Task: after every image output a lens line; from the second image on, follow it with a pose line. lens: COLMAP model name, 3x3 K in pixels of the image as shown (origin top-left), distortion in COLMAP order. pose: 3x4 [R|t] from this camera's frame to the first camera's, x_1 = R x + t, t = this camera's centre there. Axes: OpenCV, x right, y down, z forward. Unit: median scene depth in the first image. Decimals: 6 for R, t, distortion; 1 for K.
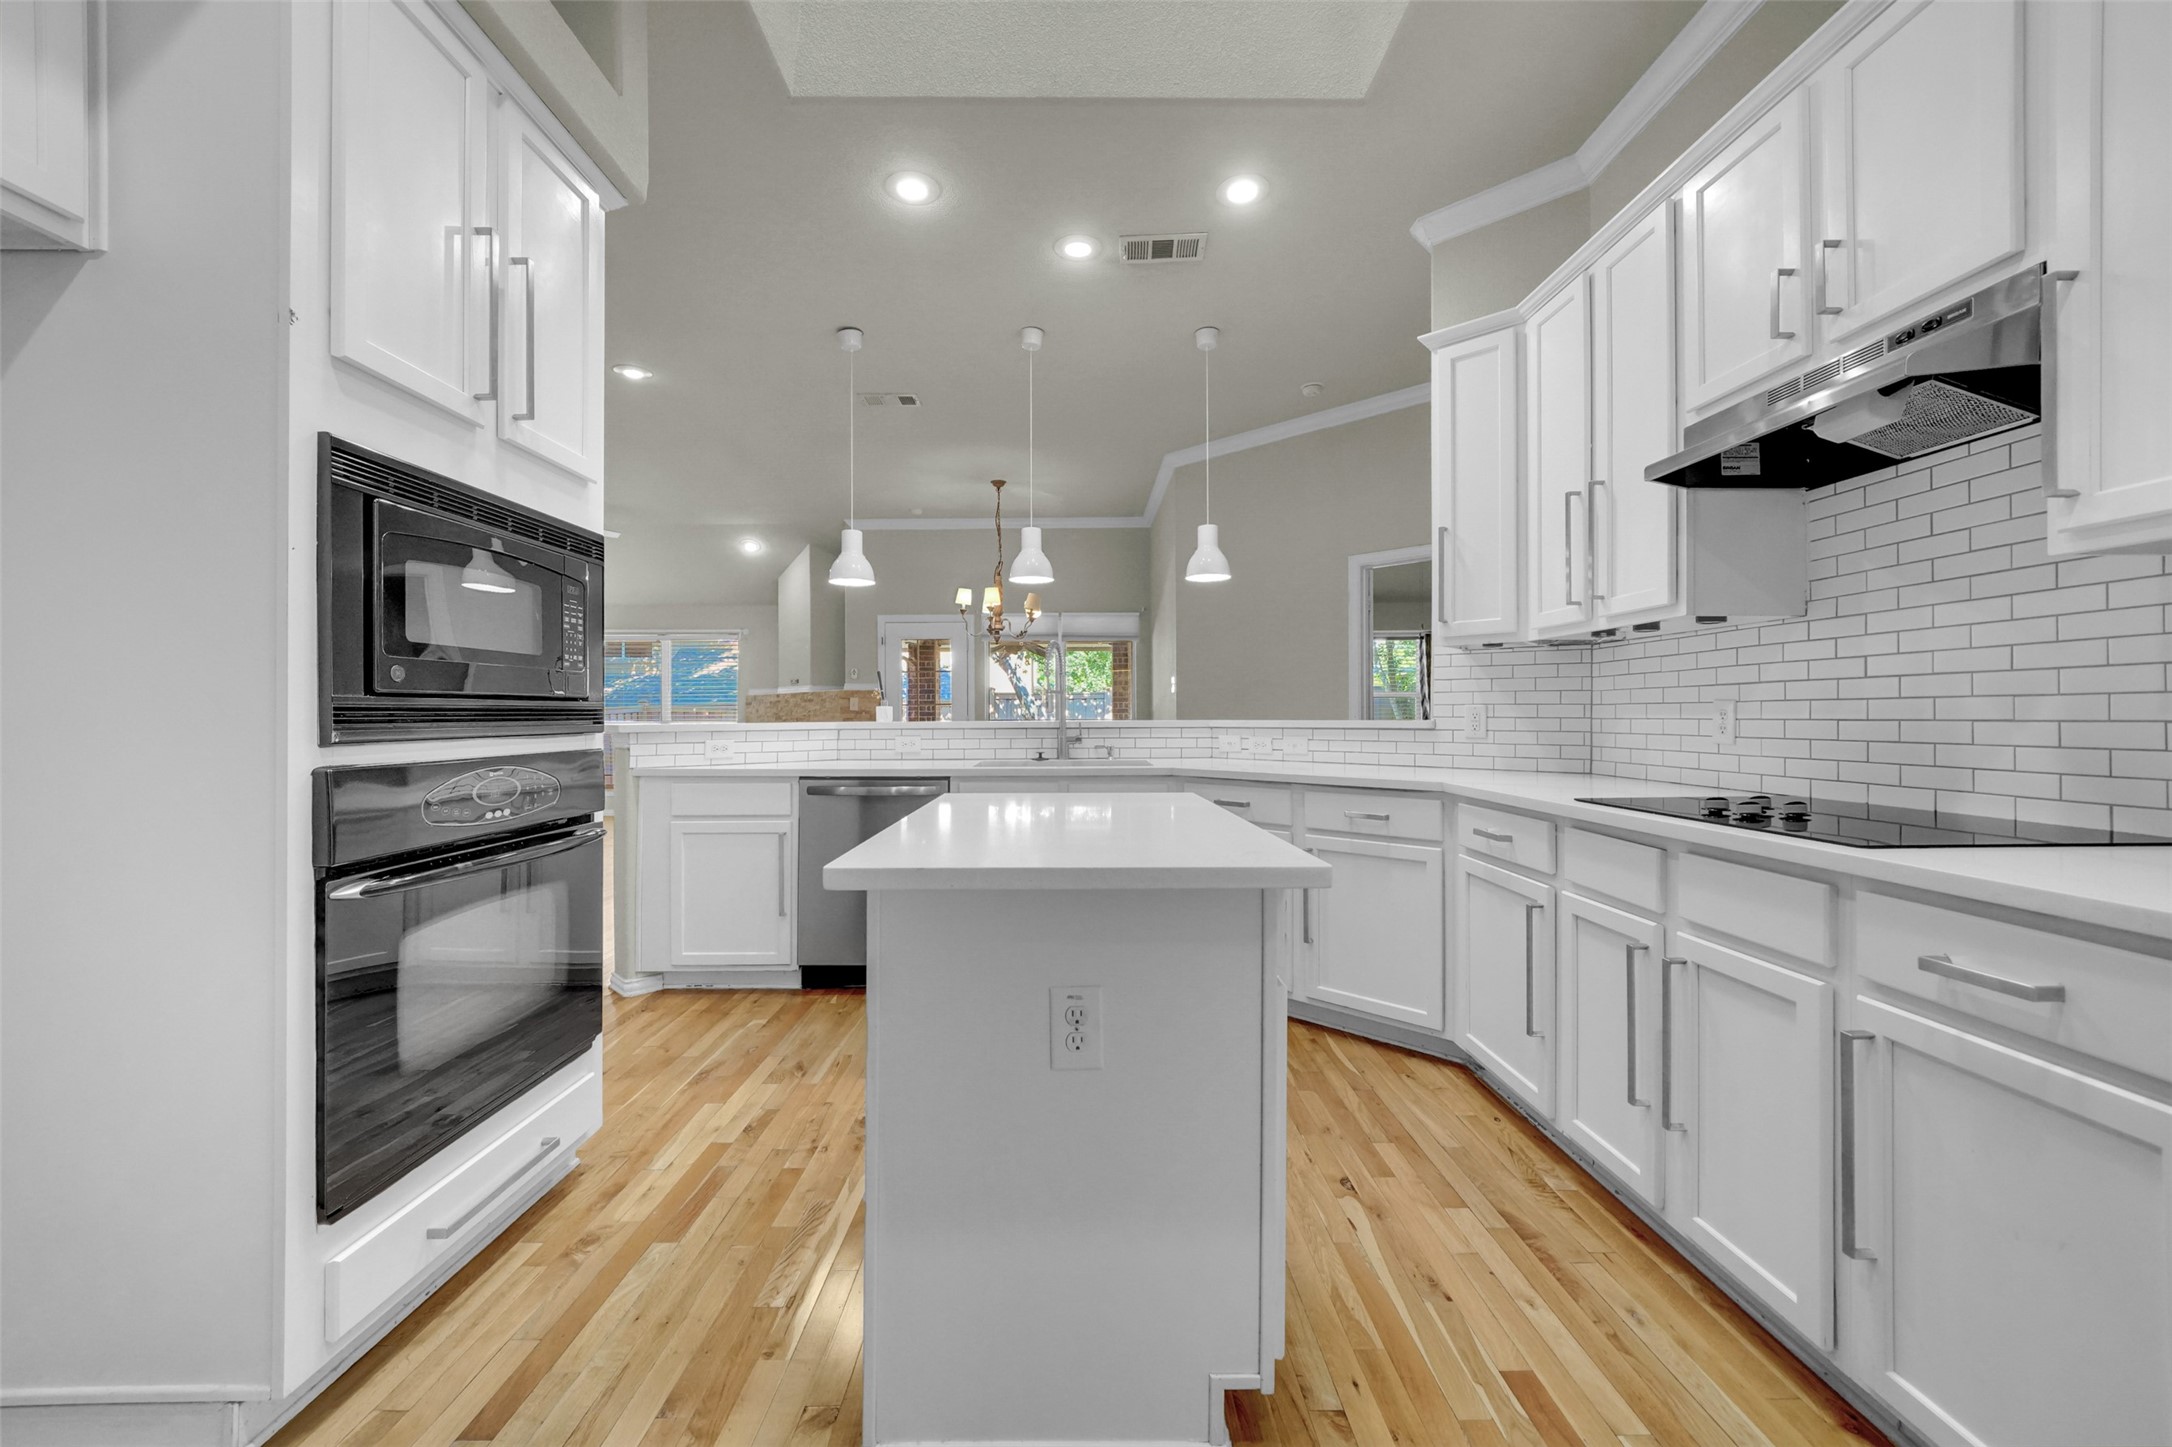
lens RADIAL K [[830.4, 0, 1056.1], [0, 830.4, 722.0], [0, 0, 1]] dist [-0.008848, 0.000992]
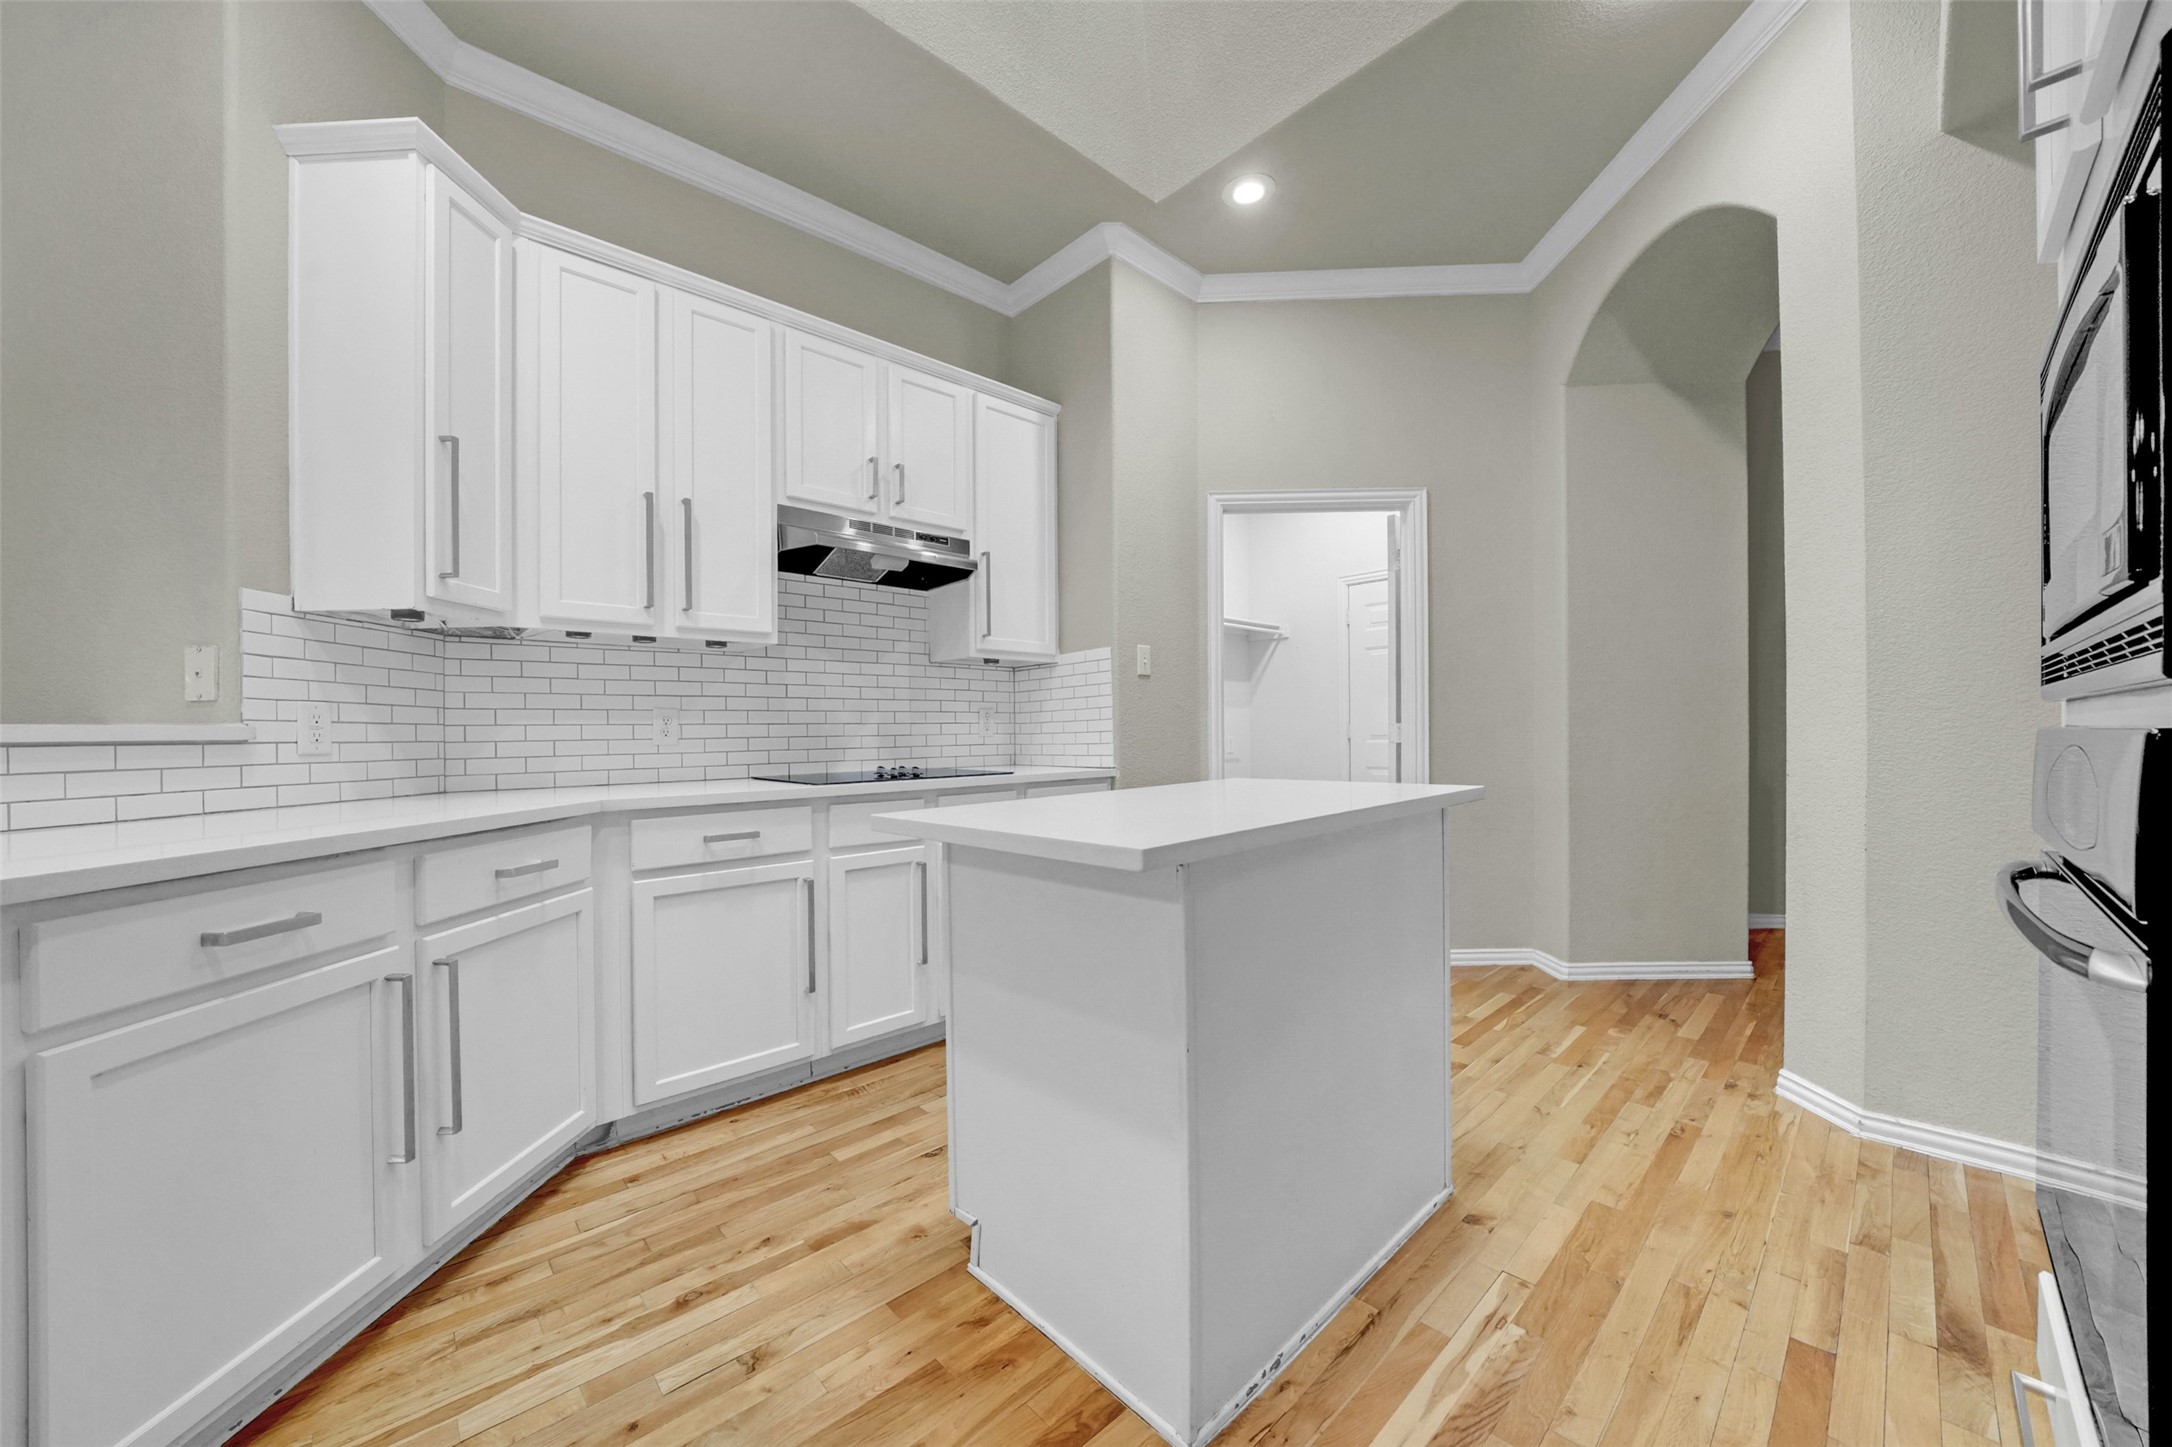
lens RADIAL K [[779.9, 0, 1078.6], [0, 779.9, 739.8], [0, 0, 1]] dist [-0.014155, 0.001349]
pose [[-0.684945, 0.005055, 0.728577, -0.463193], [0.021101, 0.999694, 0.012902, 0.018399], [-0.728289, 0.024210, -0.684842, 1.412425]]
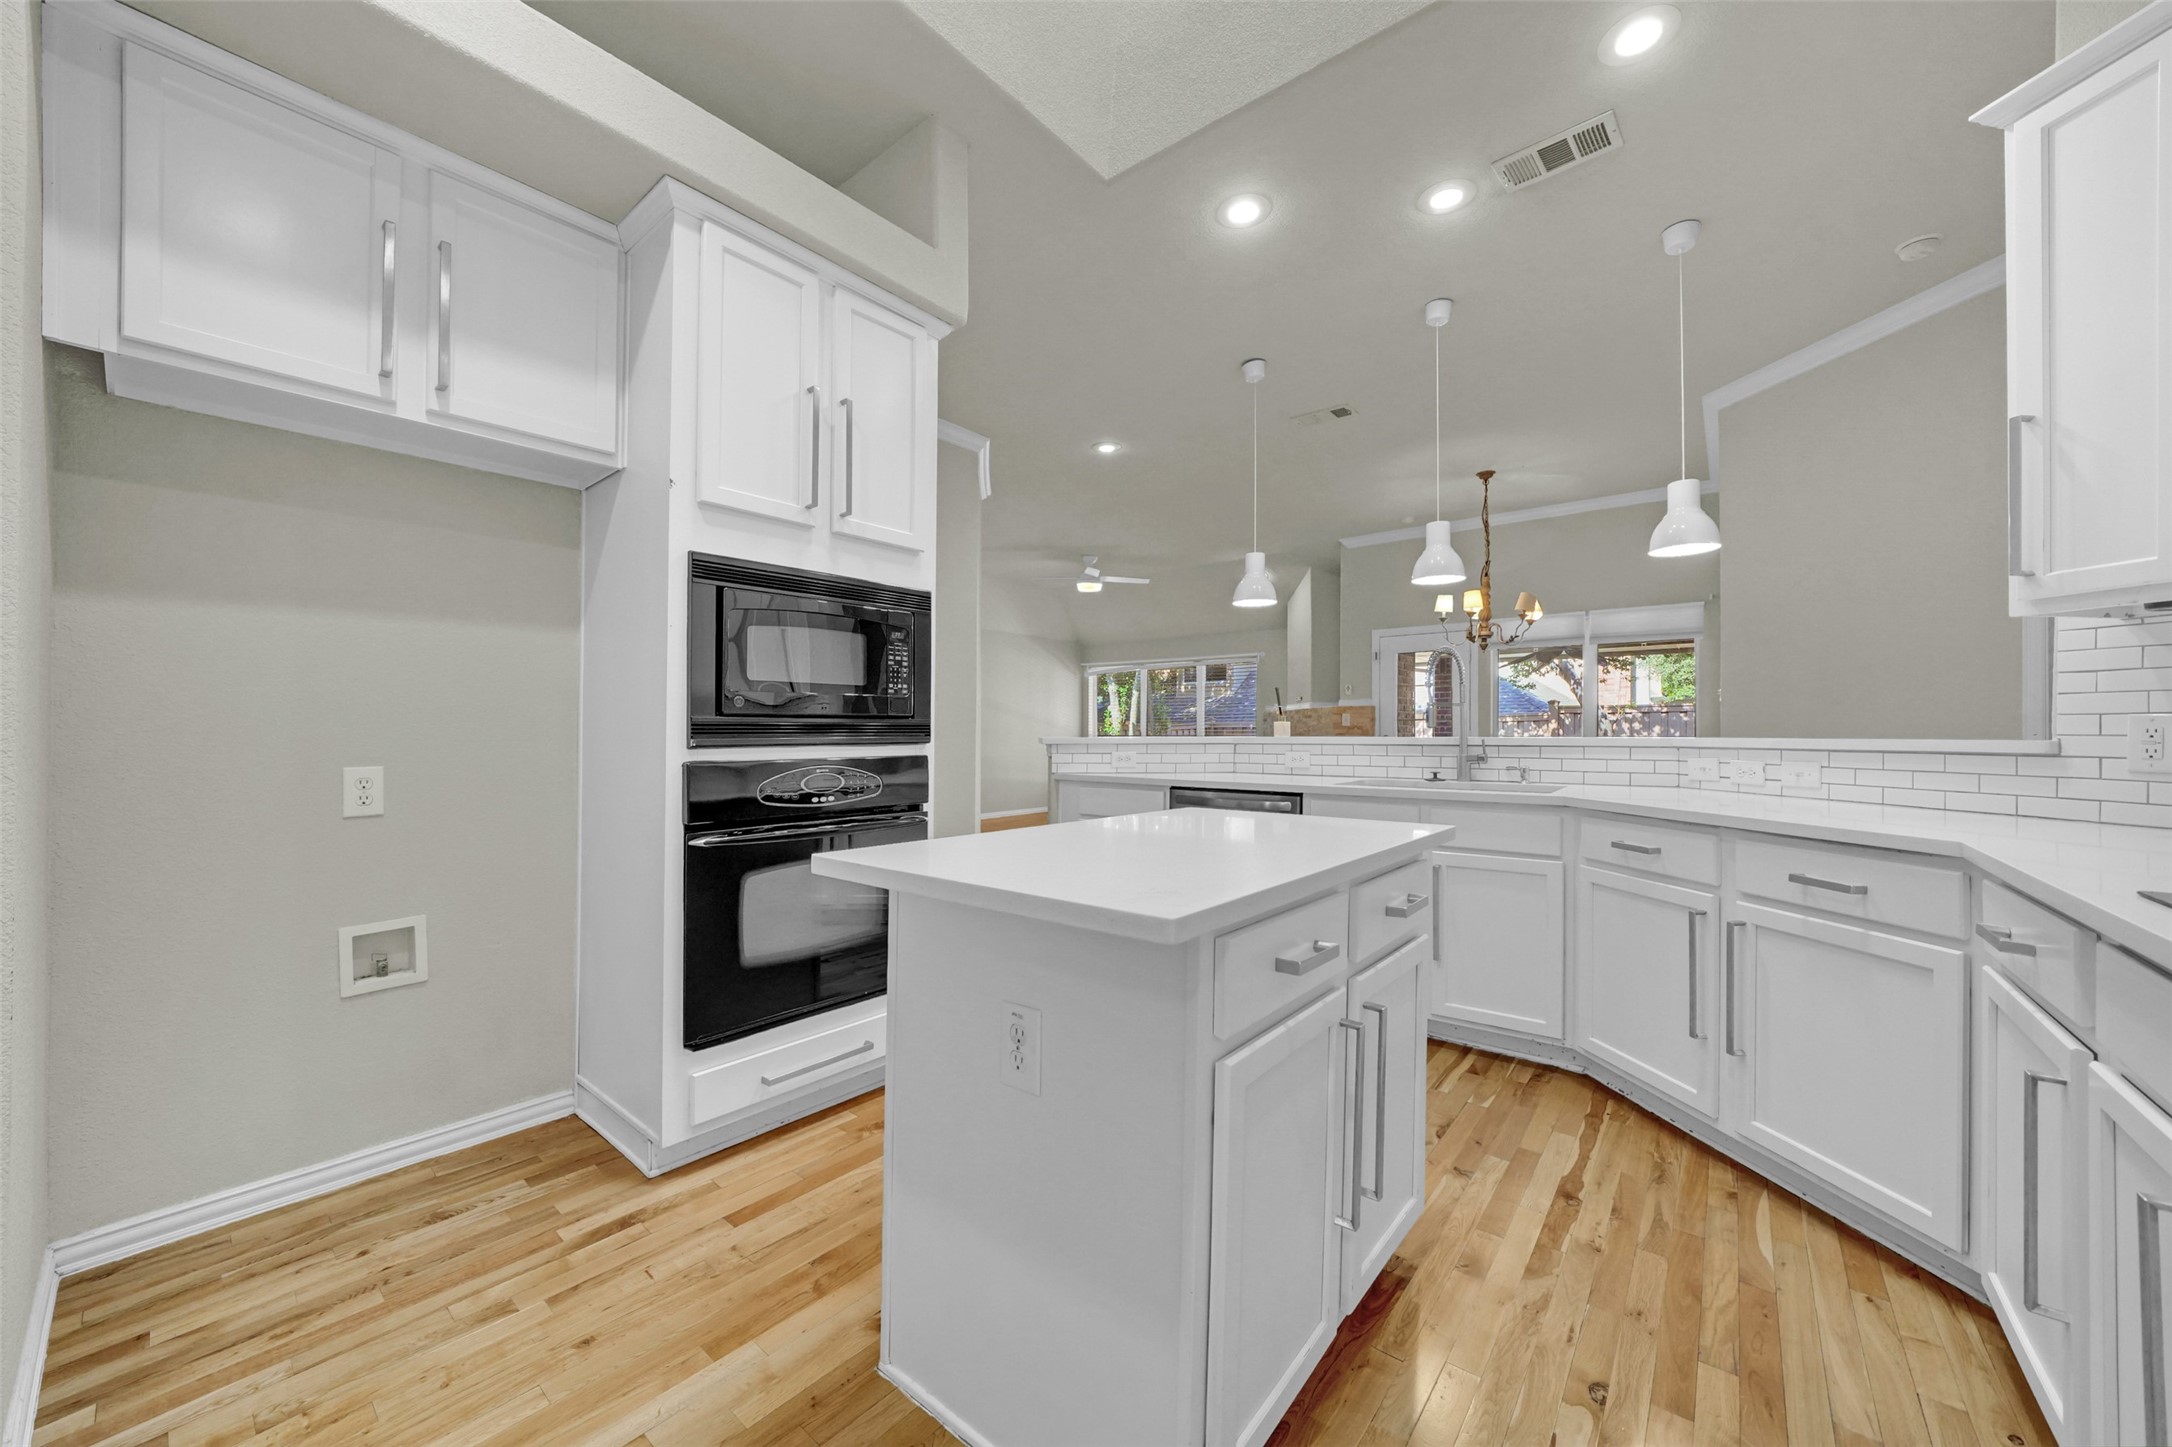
lens RADIAL K [[779.9, 0, 1068.3], [0, 779.9, 736.1], [0, 0, 1]] dist [-0.014155, 0.001349]
pose [[0.773530, 0.005741, -0.633734, 0.379748], [-0.006675, 0.999977, 0.000912, -0.001055], [0.633725, 0.003524, 0.773550, 0.185798]]
